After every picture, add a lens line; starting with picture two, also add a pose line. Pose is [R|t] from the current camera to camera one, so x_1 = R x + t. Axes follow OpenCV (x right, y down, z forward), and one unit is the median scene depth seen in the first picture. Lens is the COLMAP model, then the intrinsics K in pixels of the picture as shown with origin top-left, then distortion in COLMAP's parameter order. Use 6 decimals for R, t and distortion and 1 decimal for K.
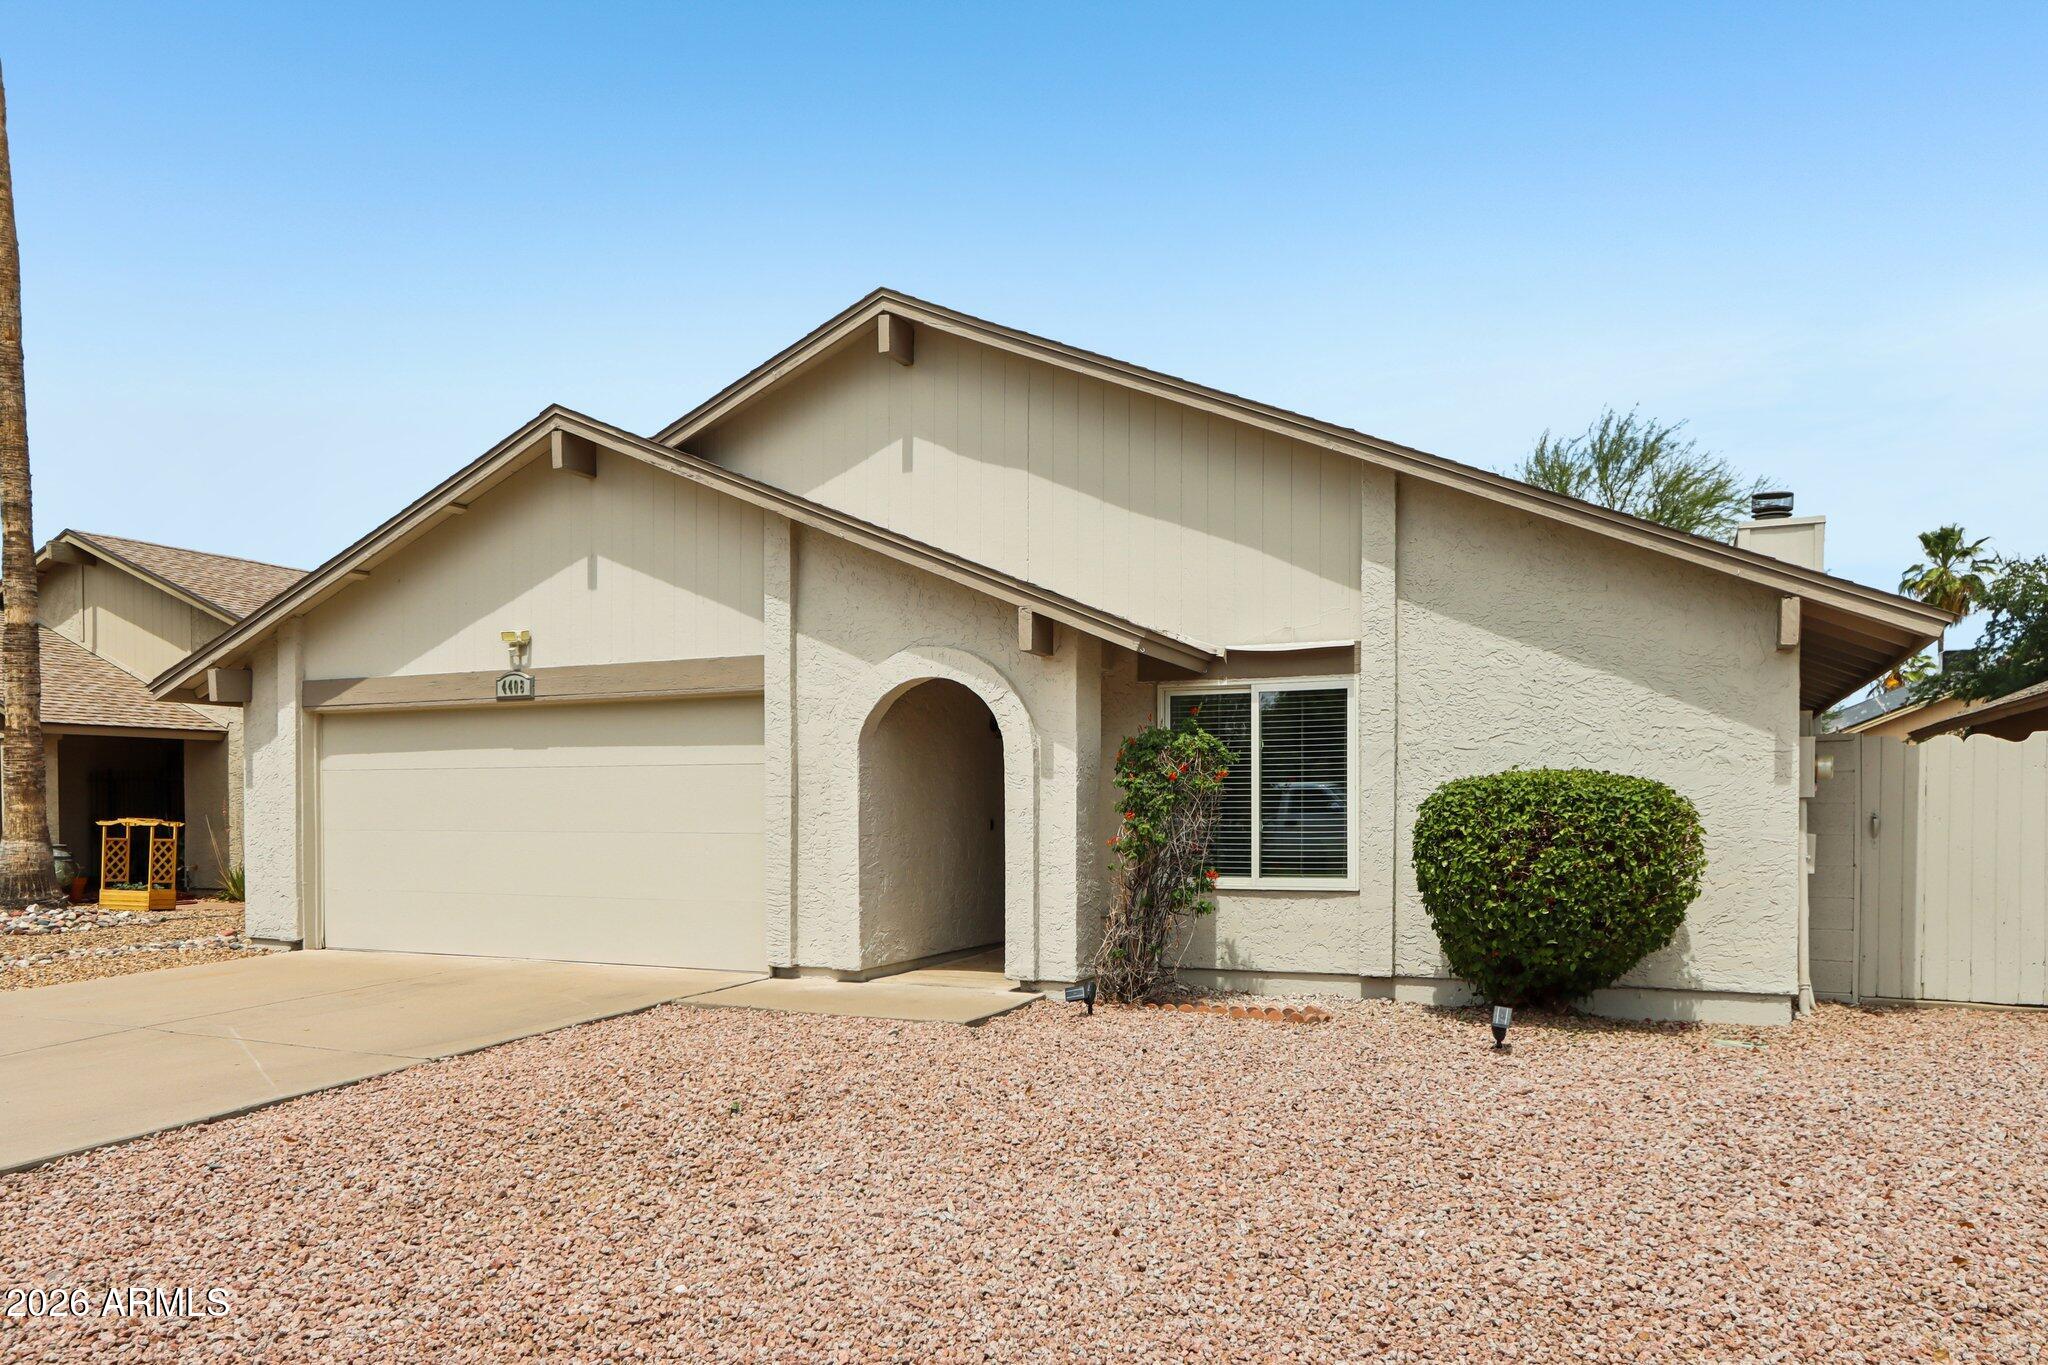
lens RADIAL K [[1430.7, 0, 1025.8], [0, 1430.7, 831.9], [0, 0, 1]] dist [0.001505, 0.001138]
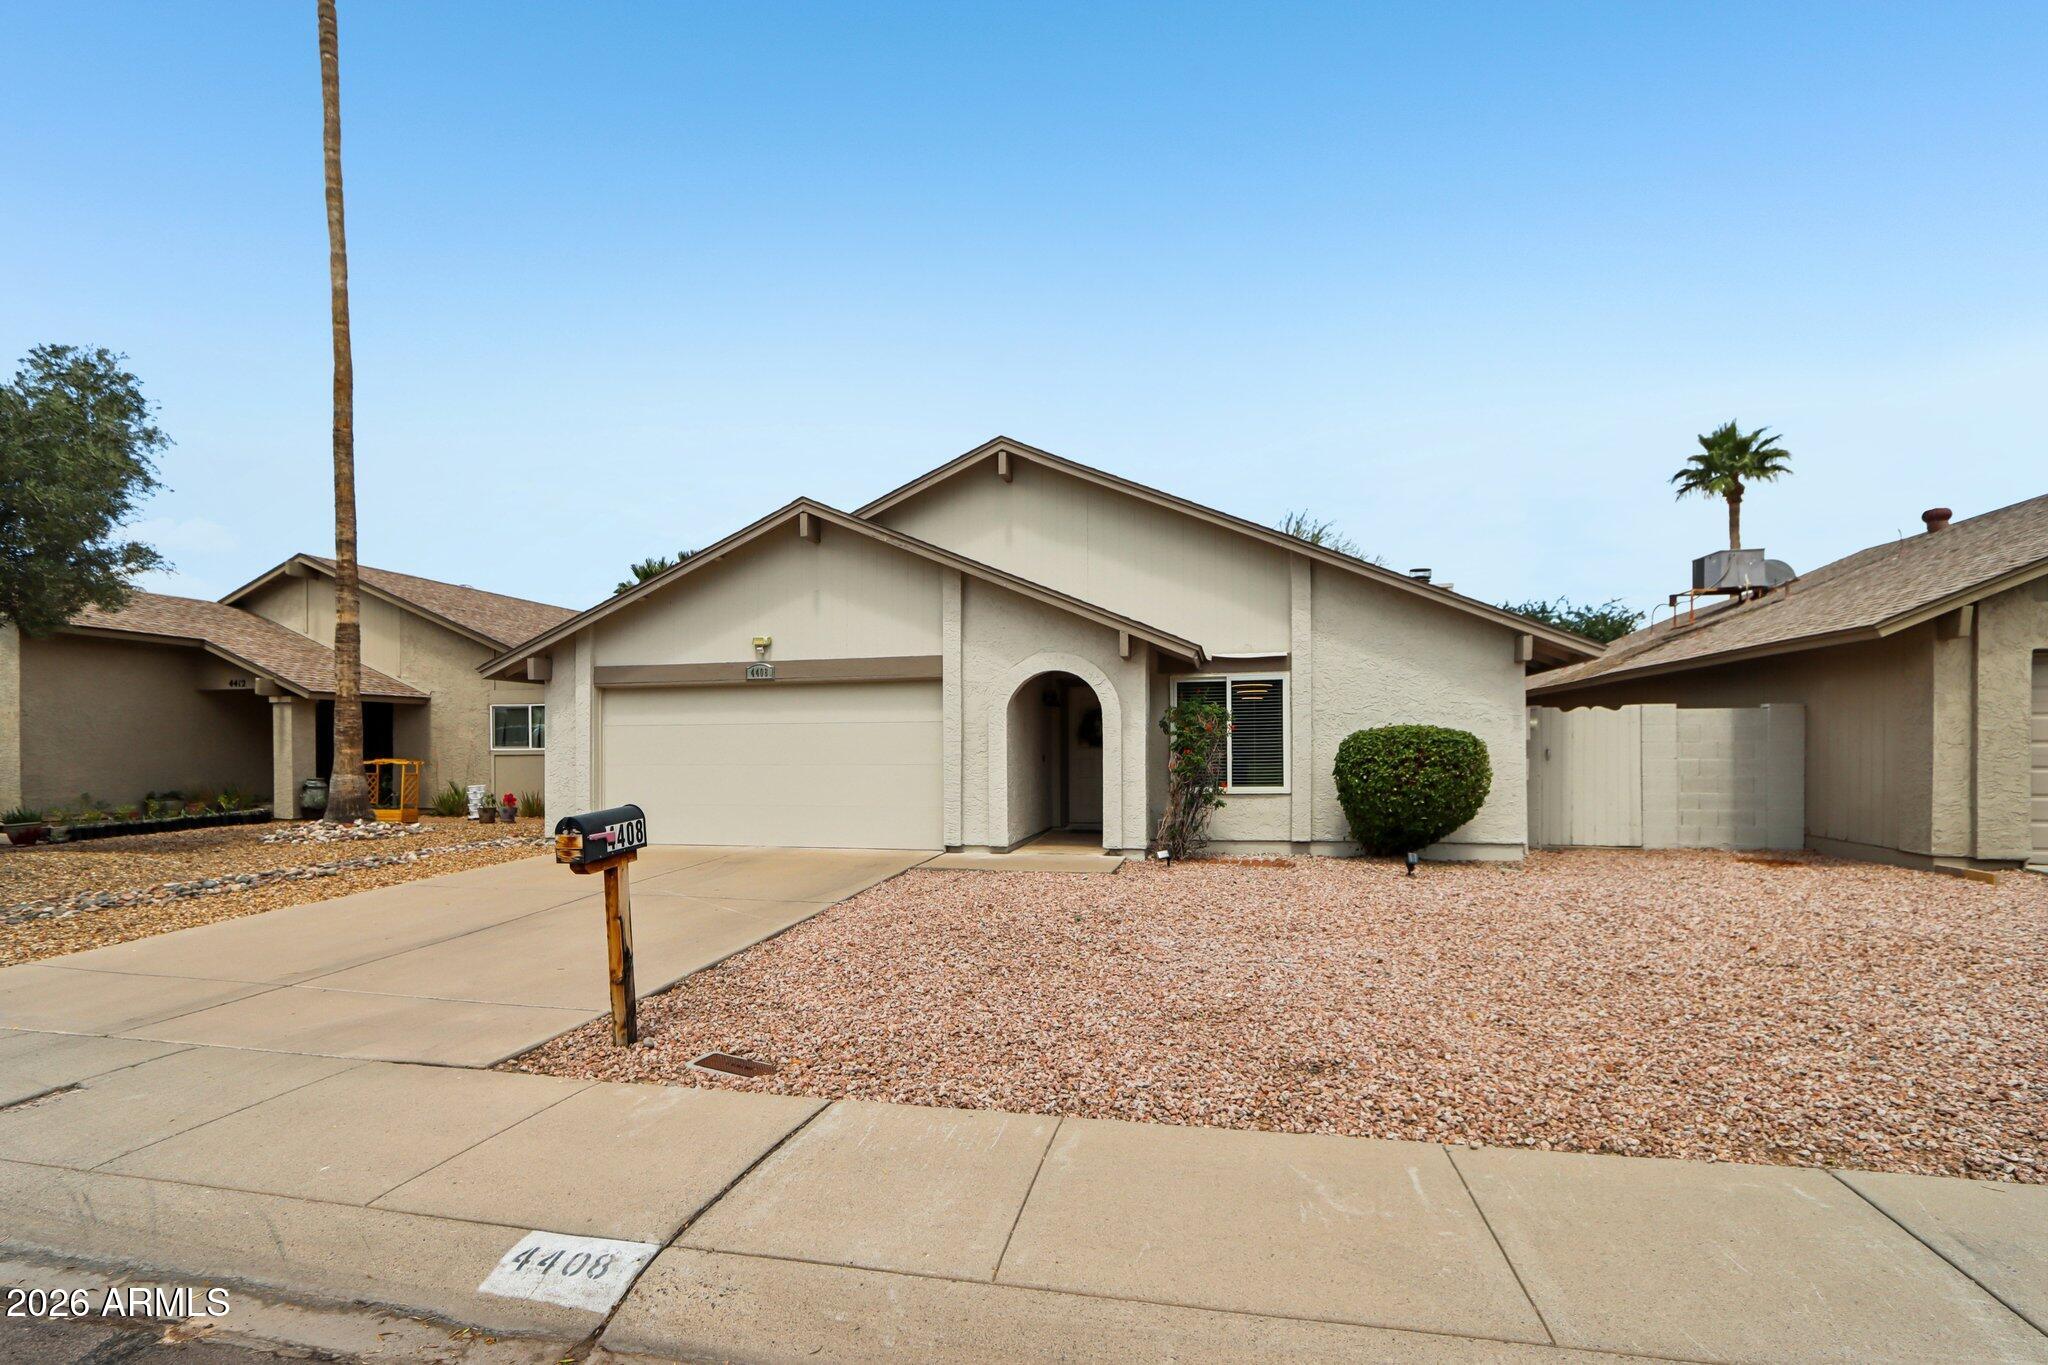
lens RADIAL K [[957.5, 0, 1019.7], [0, 957.5, 744.9], [0, 0, 1]] dist [-0.011277, -0.000088]
pose [[0.979461, -0.004751, 0.201576, -0.333320], [0.008888, 0.999768, -0.019625, 0.001331], [-0.201436, 0.021014, 0.979276, -0.093978]]
